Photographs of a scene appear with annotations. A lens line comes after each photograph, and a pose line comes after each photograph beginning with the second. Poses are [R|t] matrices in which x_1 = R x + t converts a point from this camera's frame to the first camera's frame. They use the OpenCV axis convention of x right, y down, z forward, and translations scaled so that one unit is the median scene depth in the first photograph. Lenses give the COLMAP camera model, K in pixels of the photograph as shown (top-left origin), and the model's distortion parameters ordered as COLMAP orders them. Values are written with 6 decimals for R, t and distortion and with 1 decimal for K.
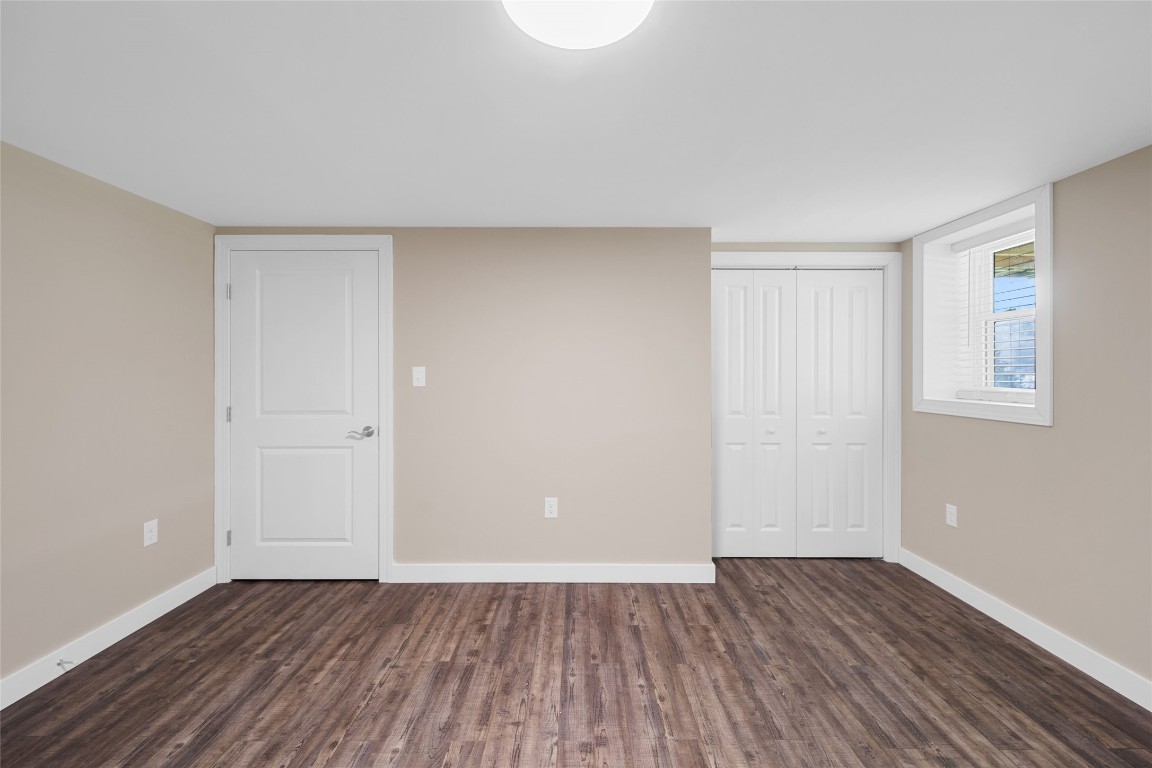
lens RADIAL K [[463.9, 0, 576.5], [0, 463.9, 371.8], [0, 0, 1]] dist [0.001538, -0.000418]
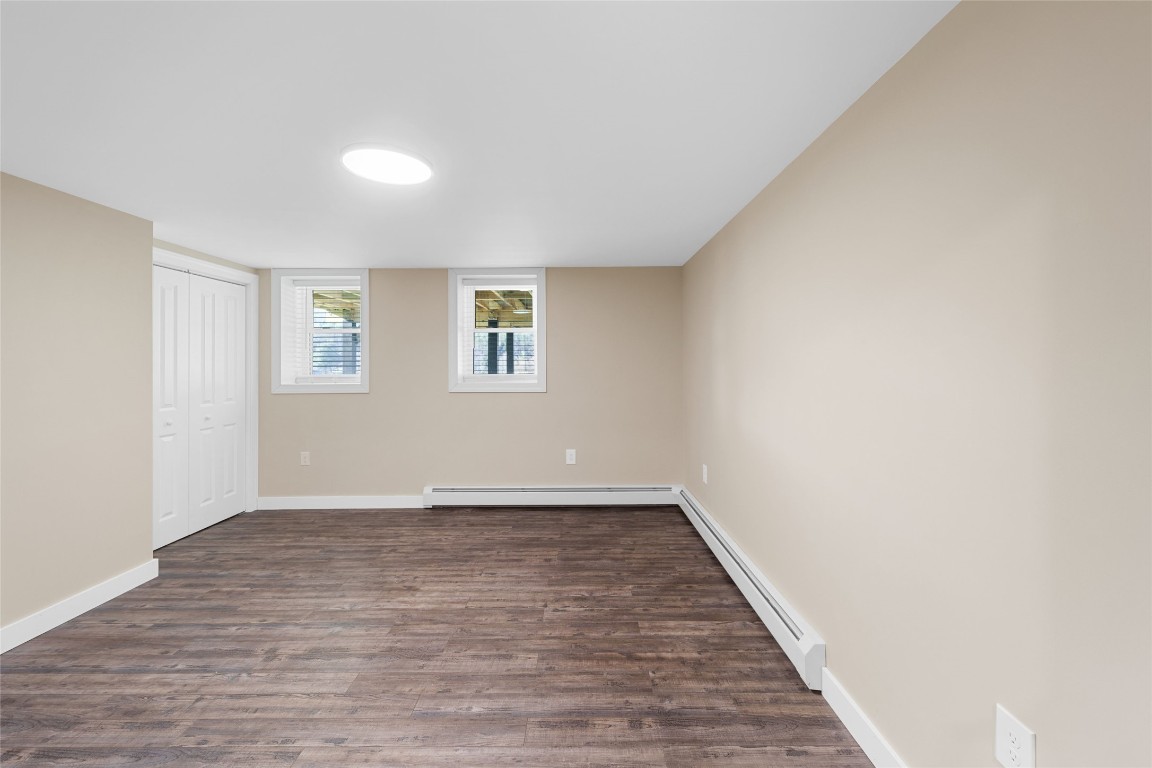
lens RADIAL K [[463.6, 0, 584.9], [0, 463.6, 358.2], [0, 0, 1]] dist [-0.000385, -0.000514]
pose [[-0.002053, 0.009927, 0.999949, -0.902231], [0.009138, 0.999909, -0.009908, 0.001416], [-0.999956, 0.009117, -0.002144, 0.090284]]
